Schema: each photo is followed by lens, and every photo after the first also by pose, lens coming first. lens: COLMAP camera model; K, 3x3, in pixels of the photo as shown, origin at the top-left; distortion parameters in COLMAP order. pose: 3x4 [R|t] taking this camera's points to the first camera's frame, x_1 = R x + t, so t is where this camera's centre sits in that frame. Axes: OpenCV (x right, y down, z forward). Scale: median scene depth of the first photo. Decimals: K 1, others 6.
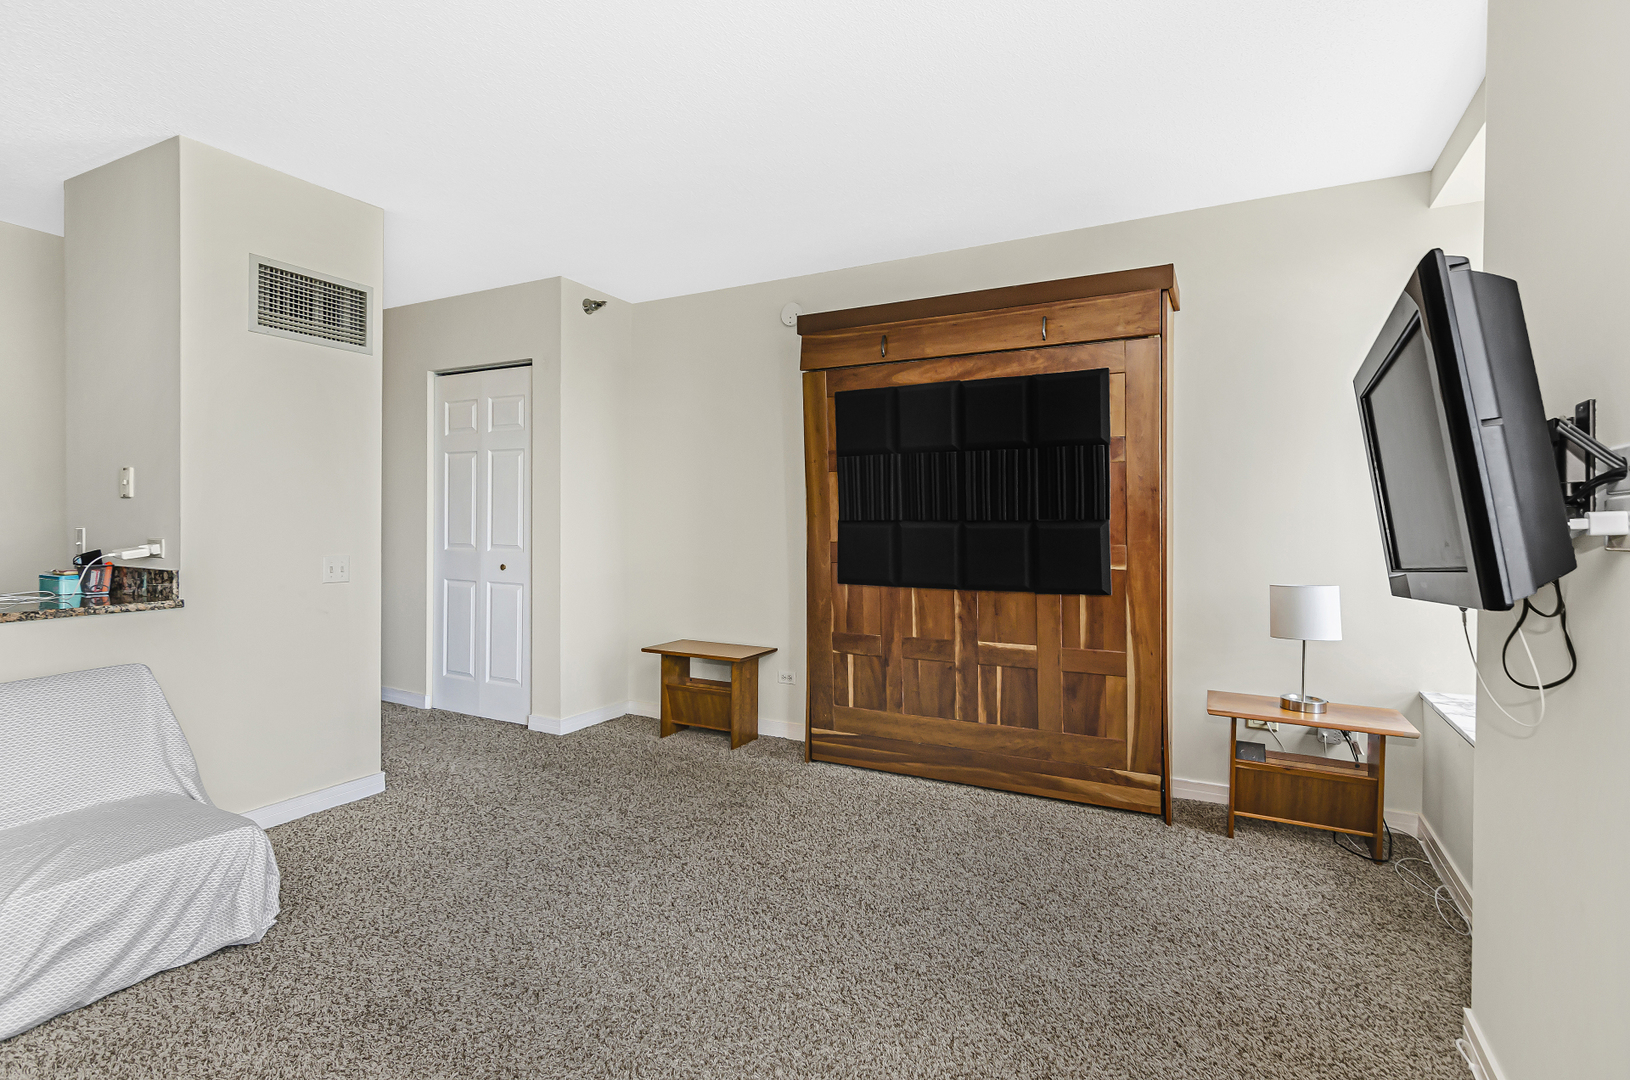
lens RADIAL K [[788.5, 0, 808.7], [0, 788.5, 528.2], [0, 0, 1]] dist [0.001129, 0.001059]
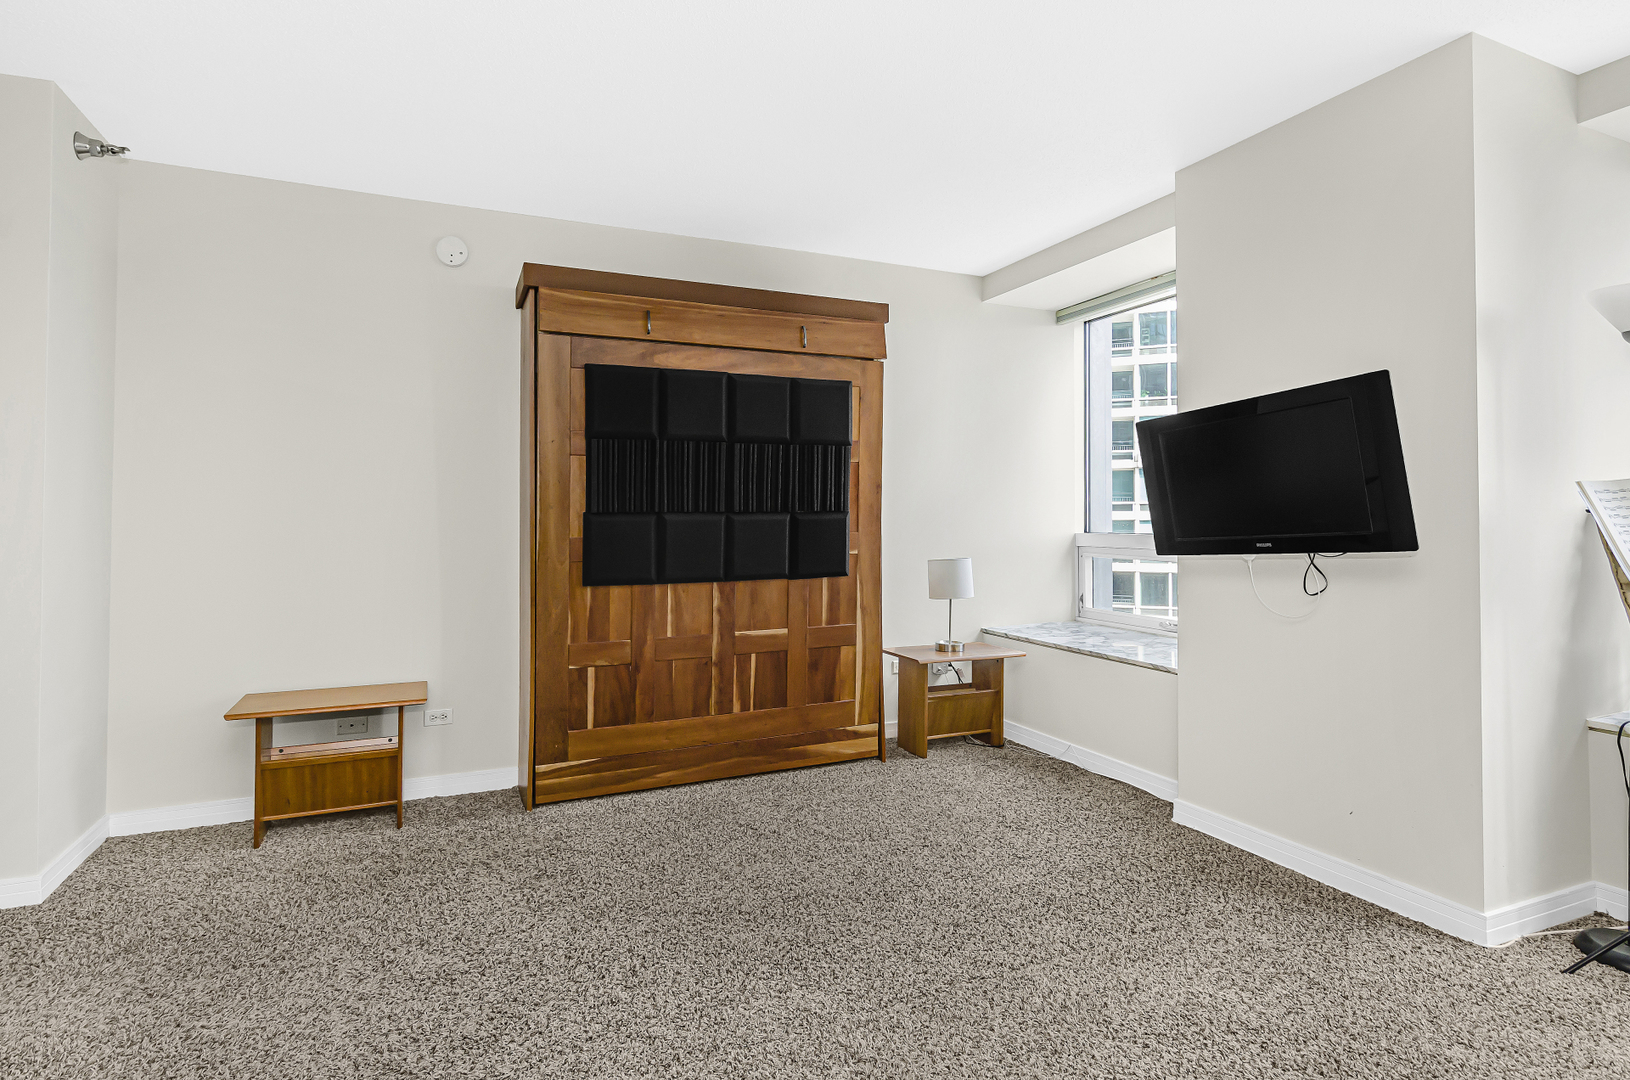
lens RADIAL K [[821.8, 0, 792.5], [0, 821.8, 496.3], [0, 0, 1]] dist [-0.000525, 0.000945]
pose [[0.618185, 0.012492, 0.785934, -0.661923], [0.011155, 0.999634, -0.024663, -0.003100], [-0.785954, 0.024013, 0.617819, 0.337787]]
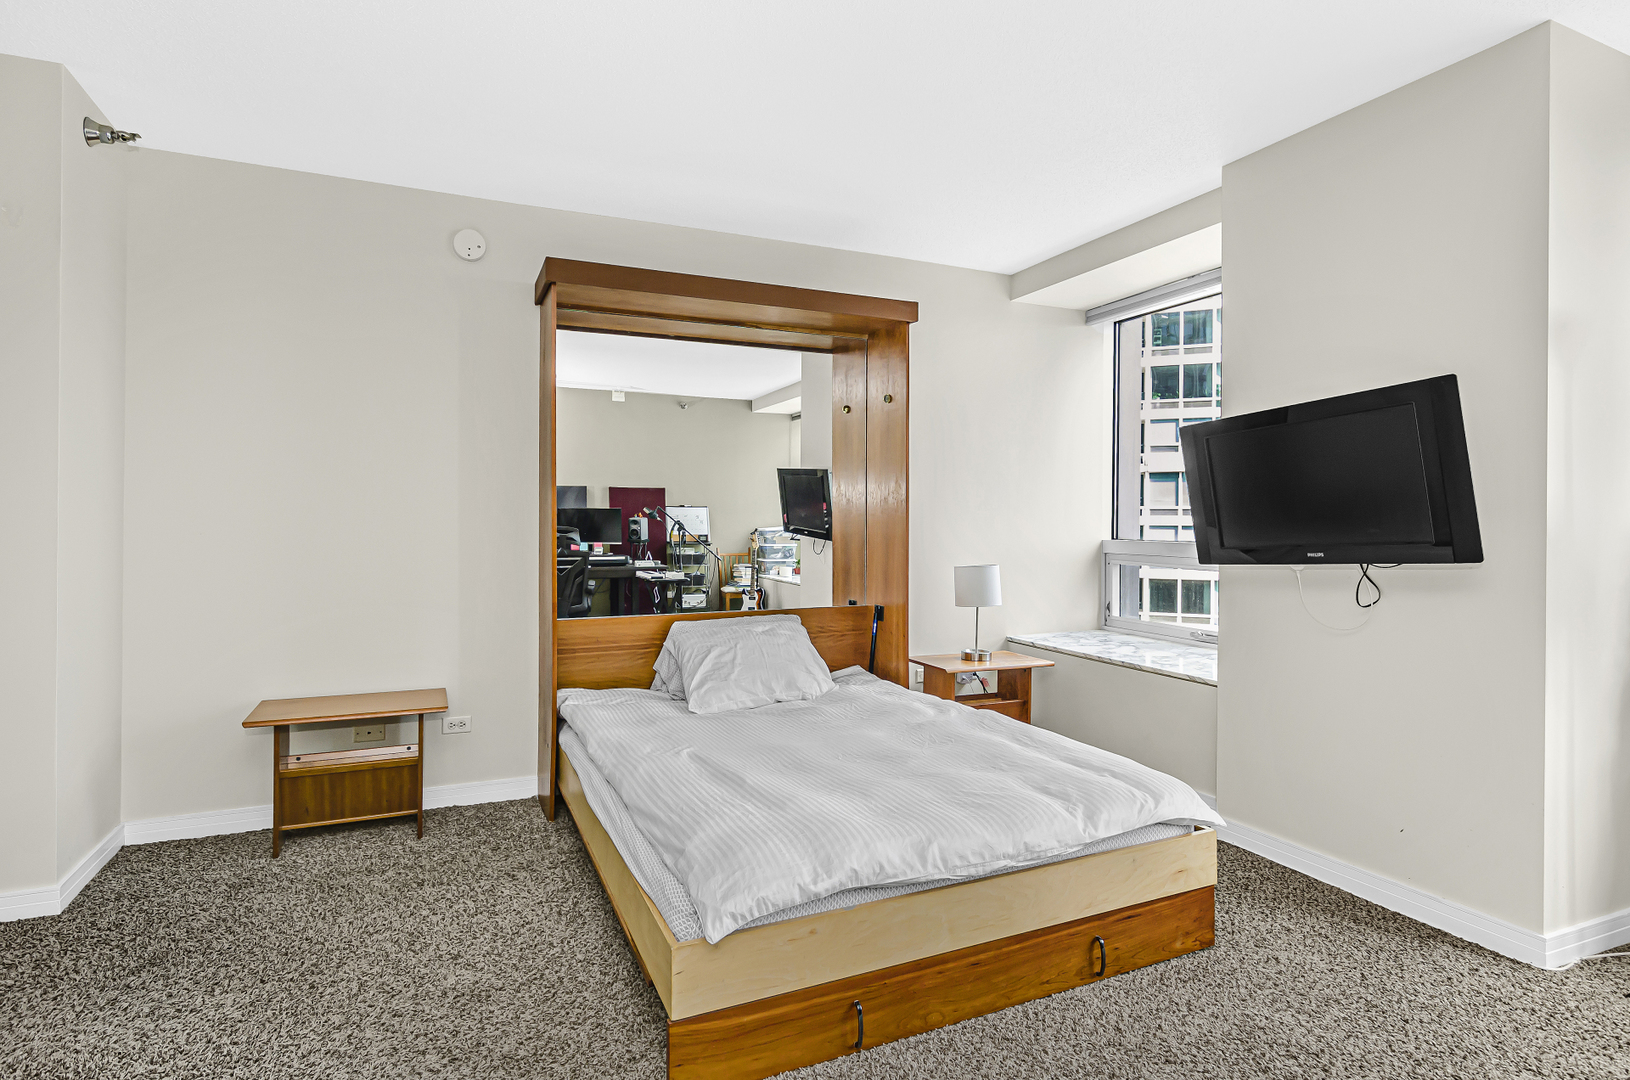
lens RADIAL K [[836.5, 0, 789.9], [0, 836.5, 513.7], [0, 0, 1]] dist [0.000369, 0.000049]
pose [[0.619542, 0.002100, 0.784961, -0.676260], [0.004892, 0.999967, -0.006535, -0.006624], [-0.784949, 0.007889, 0.619511, 0.378931]]
